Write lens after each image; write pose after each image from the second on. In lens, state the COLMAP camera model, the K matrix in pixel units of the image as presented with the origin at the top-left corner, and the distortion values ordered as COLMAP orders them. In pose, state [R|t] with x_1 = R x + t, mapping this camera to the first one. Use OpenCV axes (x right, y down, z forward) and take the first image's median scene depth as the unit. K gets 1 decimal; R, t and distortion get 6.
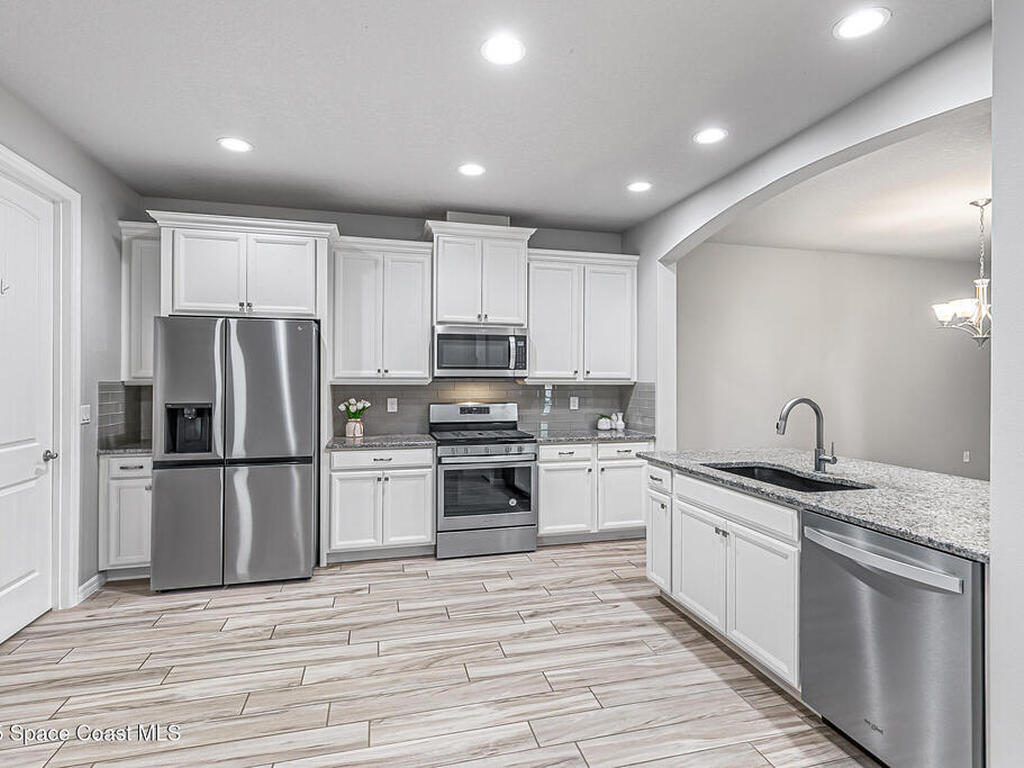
lens RADIAL K [[522.5, 0, 511.3], [0, 522.5, 379.4], [0, 0, 1]] dist [0.000057, -0.000004]
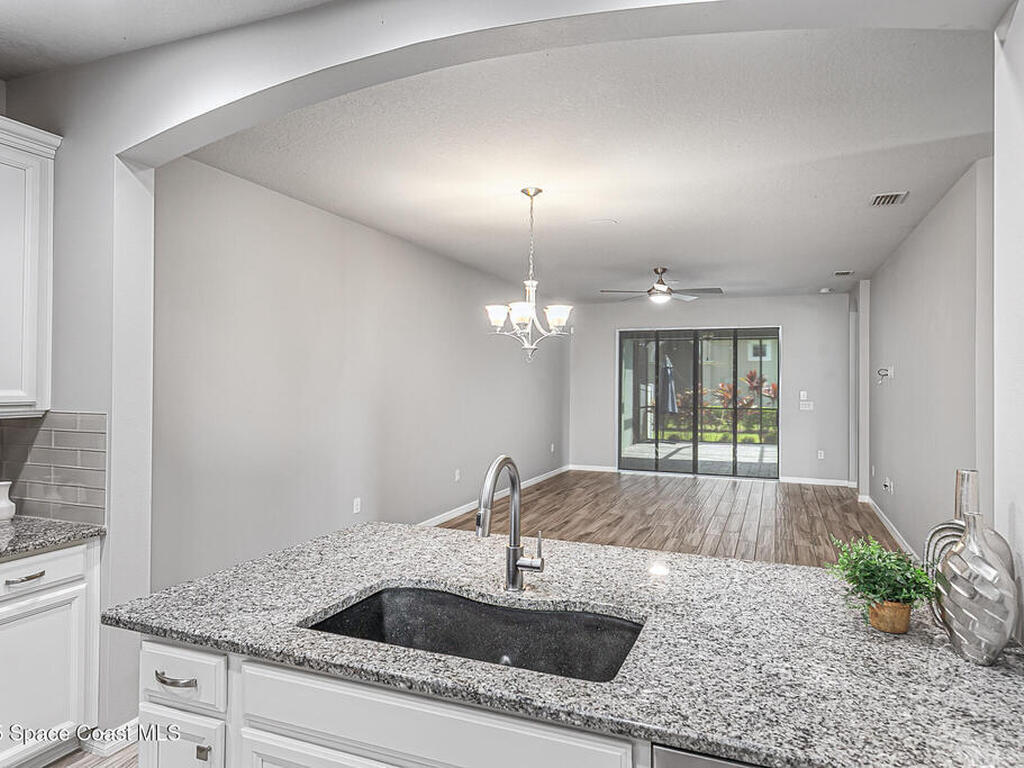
lens RADIAL K [[648.0, 0, 512.9], [0, 648.0, 377.5], [0, 0, 1]] dist [0.001913, -0.001483]
pose [[0.595457, 0.008373, 0.803344, 0.027916], [-0.003225, 0.999963, -0.008032, -0.024575], [-0.803381, 0.002192, 0.595462, 0.389826]]
